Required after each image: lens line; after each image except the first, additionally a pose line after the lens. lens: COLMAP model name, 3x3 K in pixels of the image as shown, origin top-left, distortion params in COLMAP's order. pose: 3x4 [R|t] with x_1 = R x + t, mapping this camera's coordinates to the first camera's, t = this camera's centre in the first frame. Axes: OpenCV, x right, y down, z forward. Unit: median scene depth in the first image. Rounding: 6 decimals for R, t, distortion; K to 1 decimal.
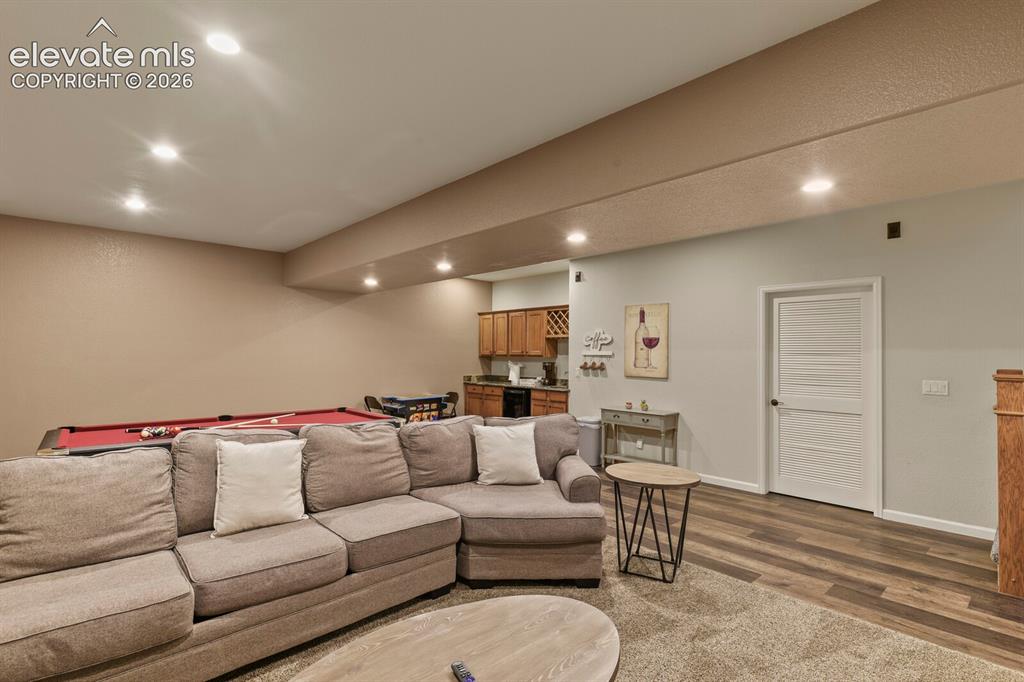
lens RADIAL K [[498.8, 0, 513.5], [0, 498.8, 343.6], [0, 0, 1]] dist [0.000031, -0.003720]
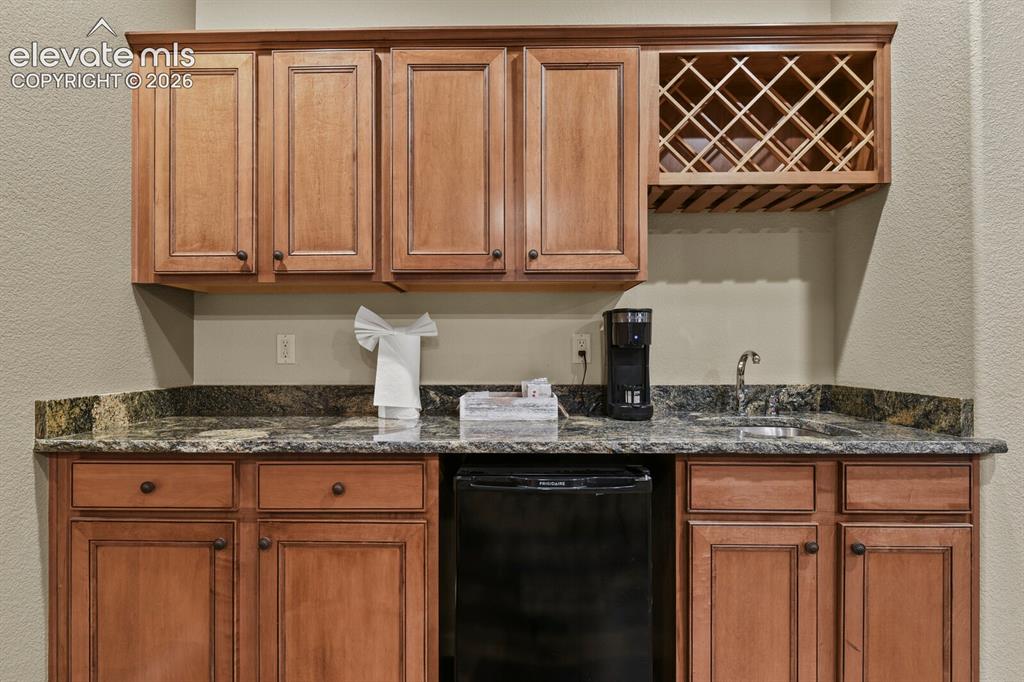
lens RADIAL K [[498.8, 0, 510.5], [0, 498.8, 341.4], [0, 0, 1]] dist [0.000031, -0.003720]
pose [[0.686265, -0.007296, 0.727315, -0.113656], [-0.007083, 0.999835, 0.016714, 0.044506], [-0.727317, -0.016622, 0.686101, 0.827939]]
